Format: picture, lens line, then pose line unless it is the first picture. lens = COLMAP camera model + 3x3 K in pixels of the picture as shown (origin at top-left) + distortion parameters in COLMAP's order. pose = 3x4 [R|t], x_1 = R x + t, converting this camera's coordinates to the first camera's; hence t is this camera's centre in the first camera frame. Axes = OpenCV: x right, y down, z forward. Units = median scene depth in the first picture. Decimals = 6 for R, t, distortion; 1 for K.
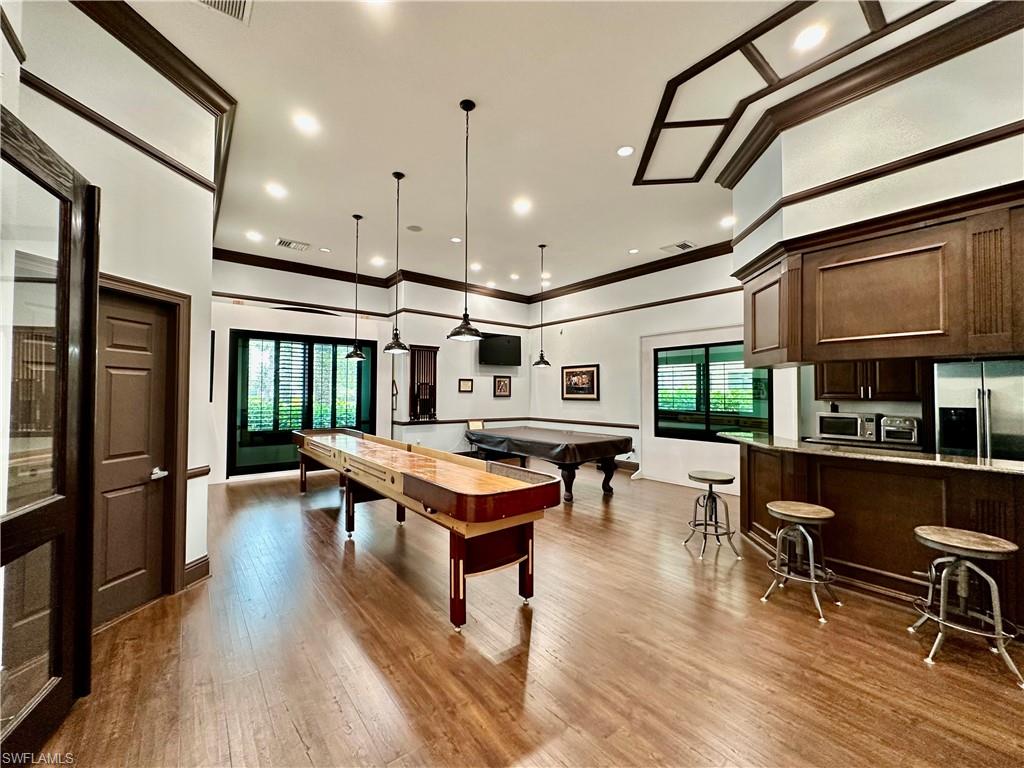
lens RADIAL K [[407.5, 0, 510.0], [0, 407.5, 384.6], [0, 0, 1]] dist [-0.002151, -0.000107]
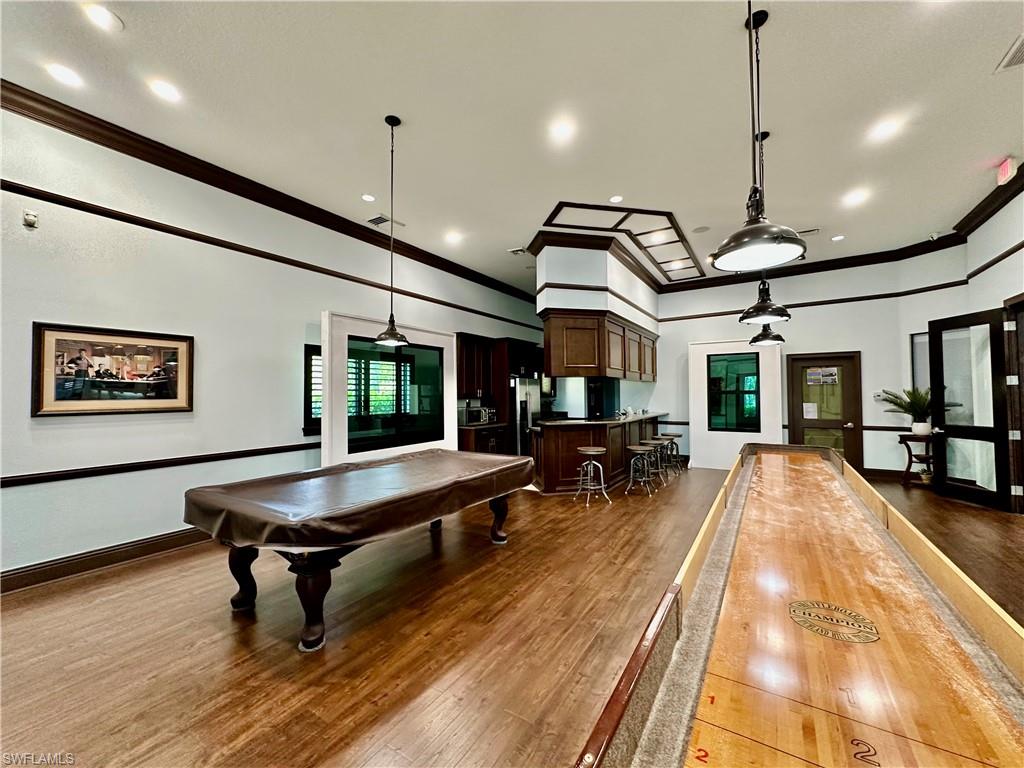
lens RADIAL K [[407.5, 0, 510.4], [0, 407.5, 384.3], [0, 0, 1]] dist [-0.002151, -0.000107]
pose [[-0.319145, 0.019912, 0.947497, -0.366729], [-0.015290, 0.999541, -0.026156, 0.013529], [-0.947583, -0.022835, -0.318694, 0.793090]]
